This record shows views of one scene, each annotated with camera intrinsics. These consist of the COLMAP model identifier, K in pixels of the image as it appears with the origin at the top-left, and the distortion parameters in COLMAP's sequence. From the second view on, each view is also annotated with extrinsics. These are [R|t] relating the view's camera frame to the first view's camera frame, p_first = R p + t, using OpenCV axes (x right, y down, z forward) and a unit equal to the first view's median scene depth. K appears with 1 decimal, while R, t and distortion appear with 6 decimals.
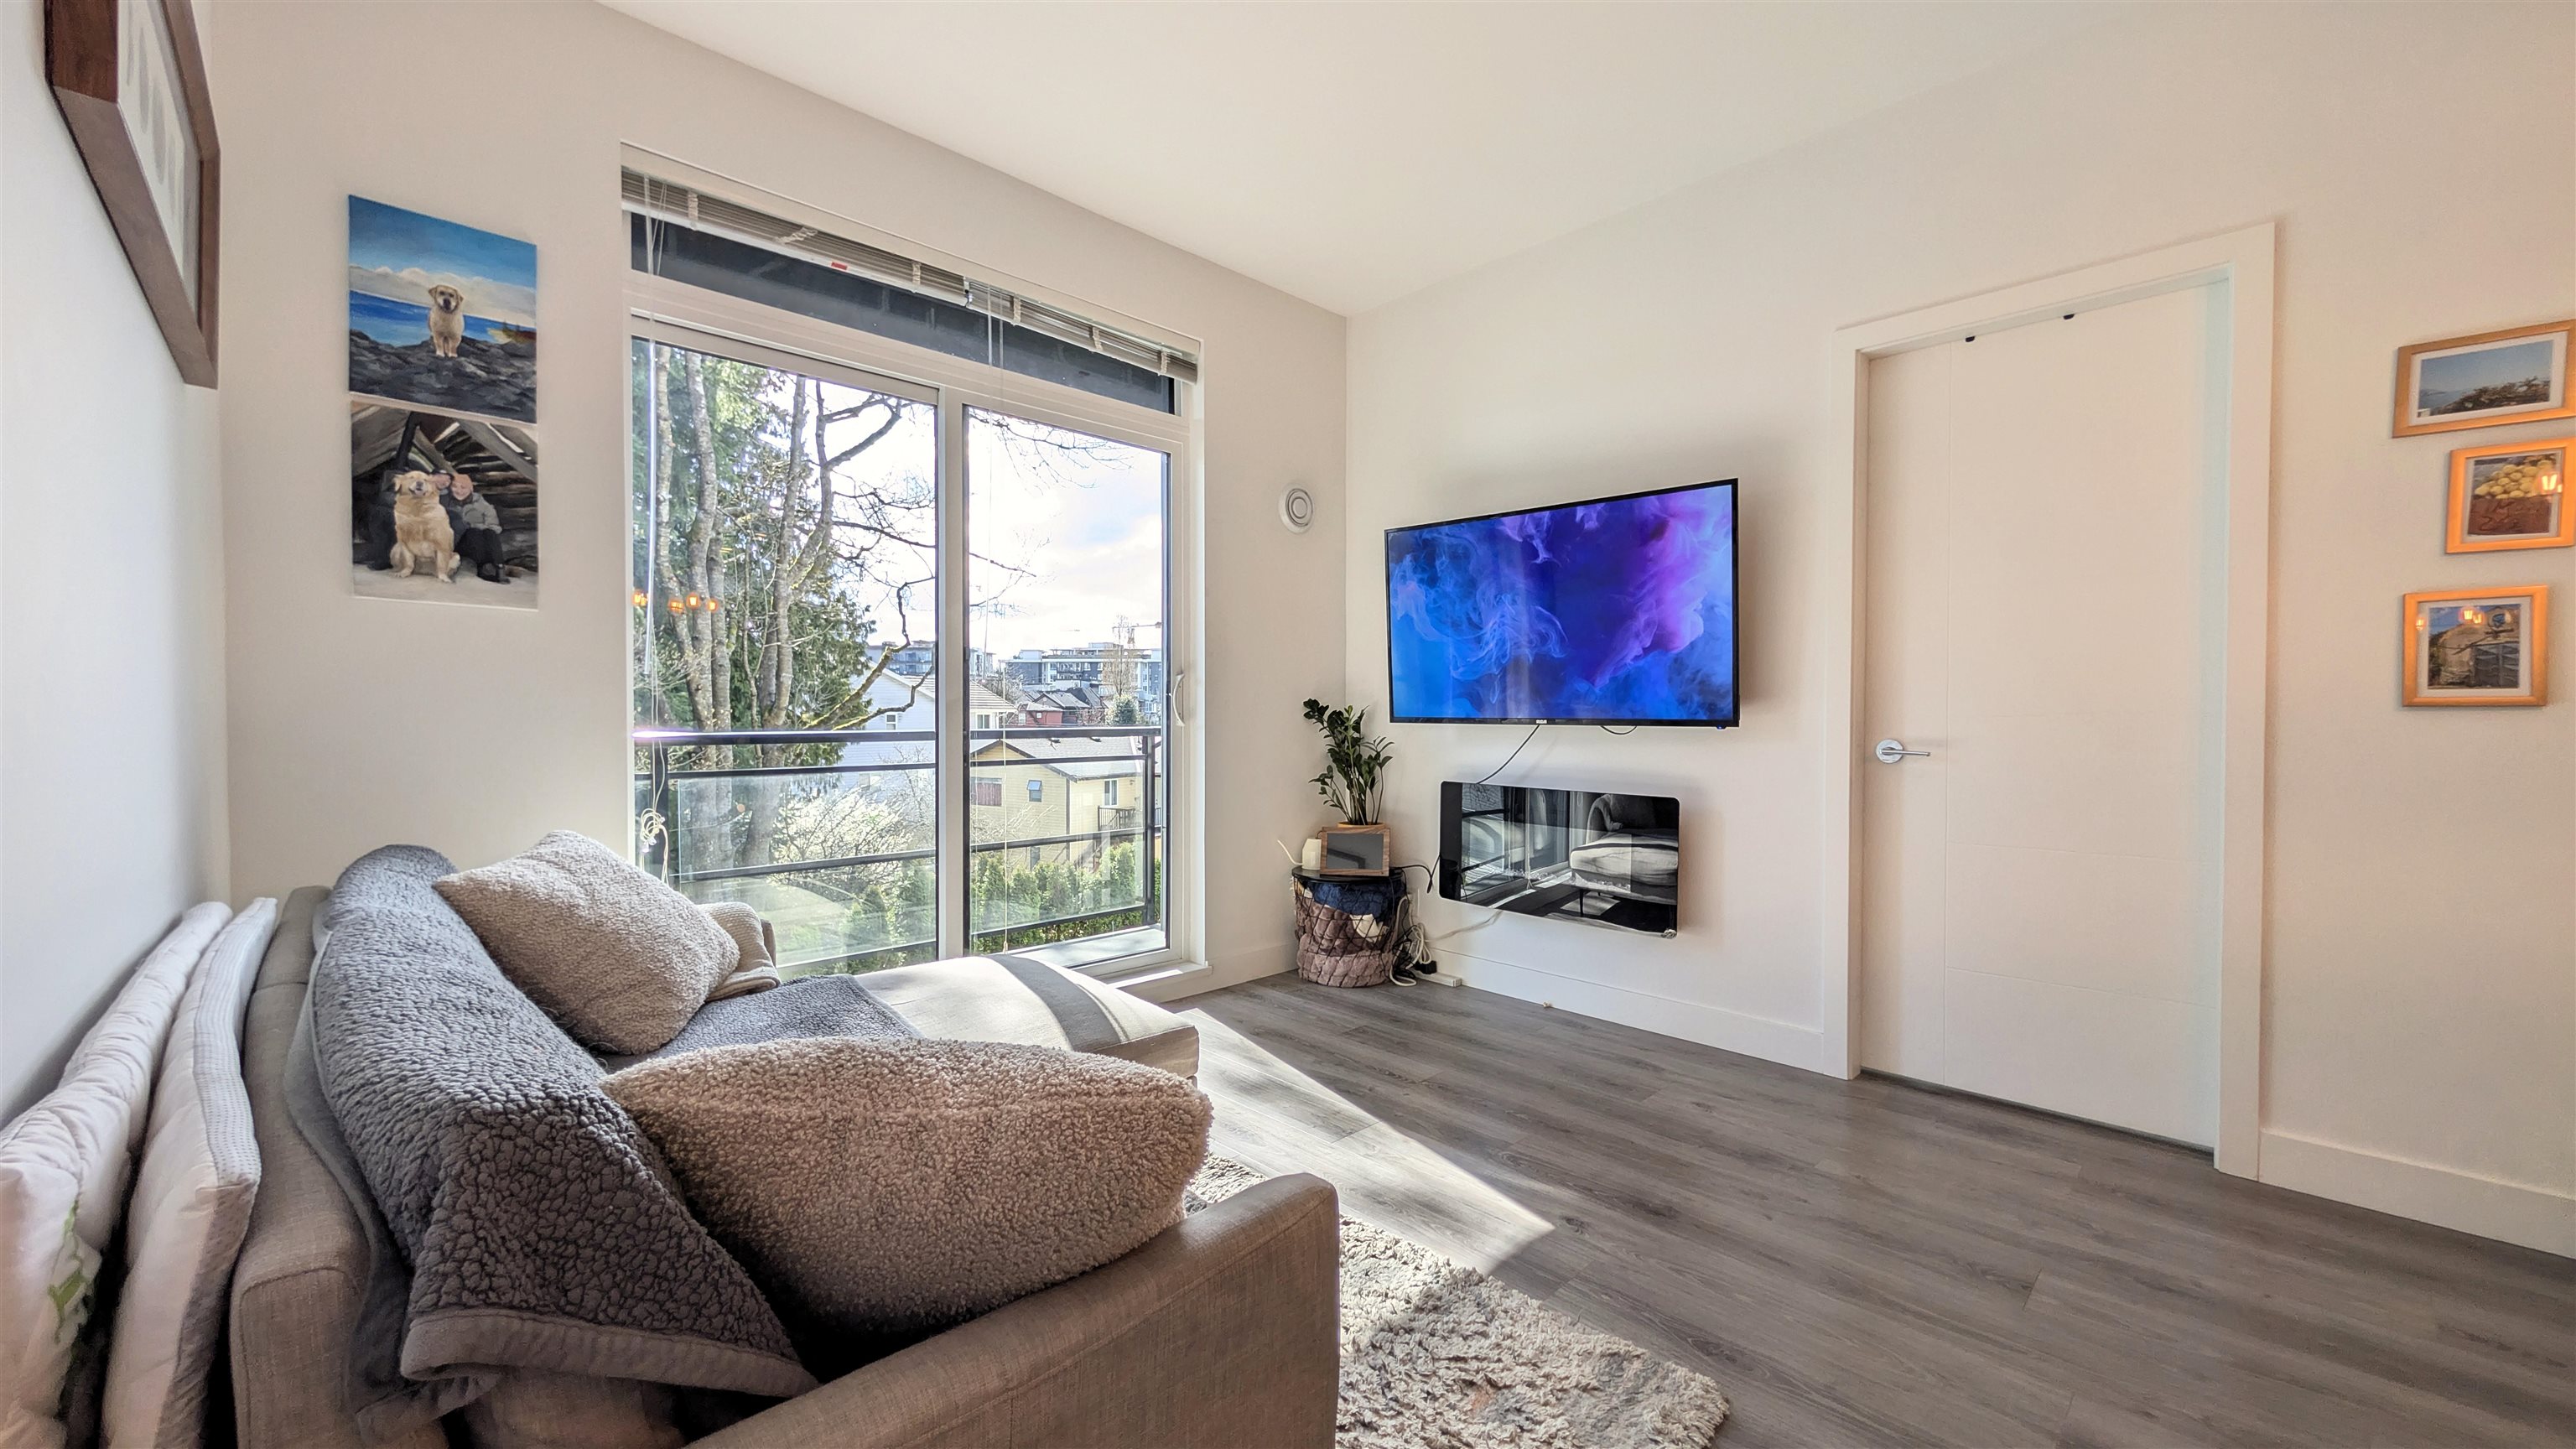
lens RADIAL K [[968.8, 0, 1287.3], [0, 968.8, 716.3], [0, 0, 1]] dist [-0.001552, -0.000188]
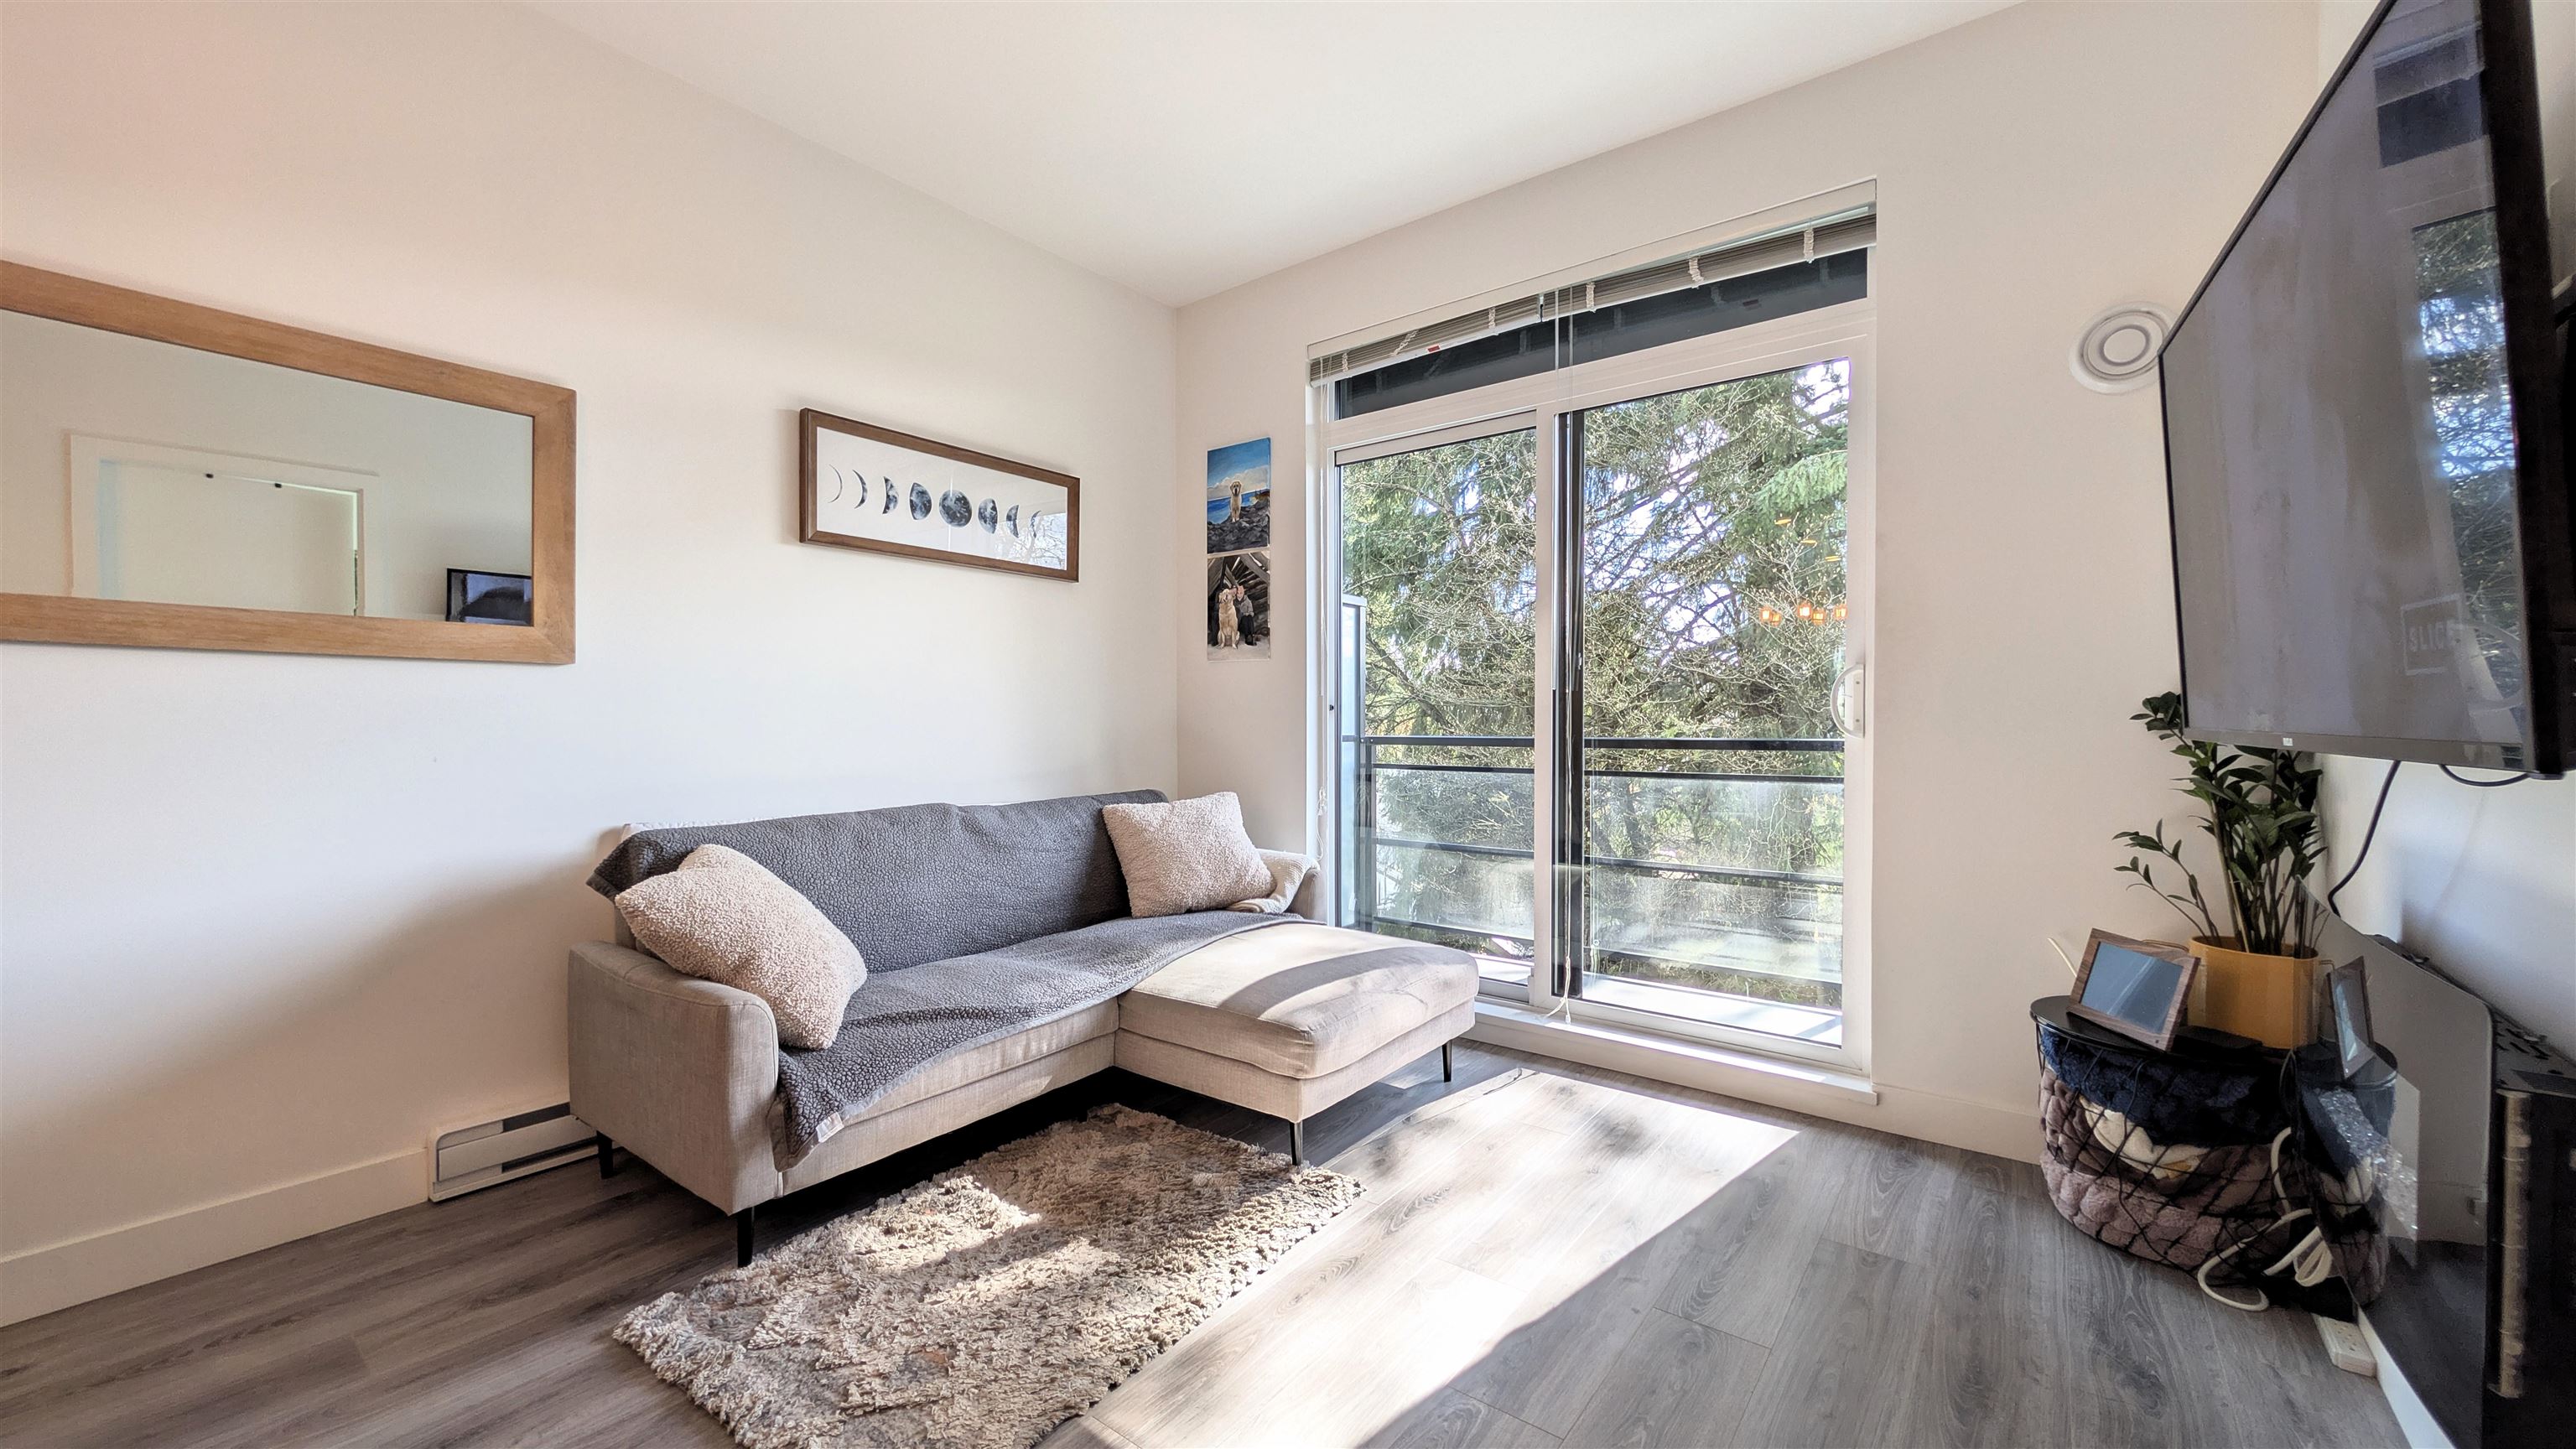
lens RADIAL K [[968.8, 0, 1292.3], [0, 968.8, 728.9], [0, 0, 1]] dist [-0.001552, -0.000188]
pose [[0.145154, 0.000954, -0.989409, 0.866046], [-0.005003, 0.999987, 0.000230, 0.007785], [0.989396, 0.004917, 0.145157, 0.810806]]
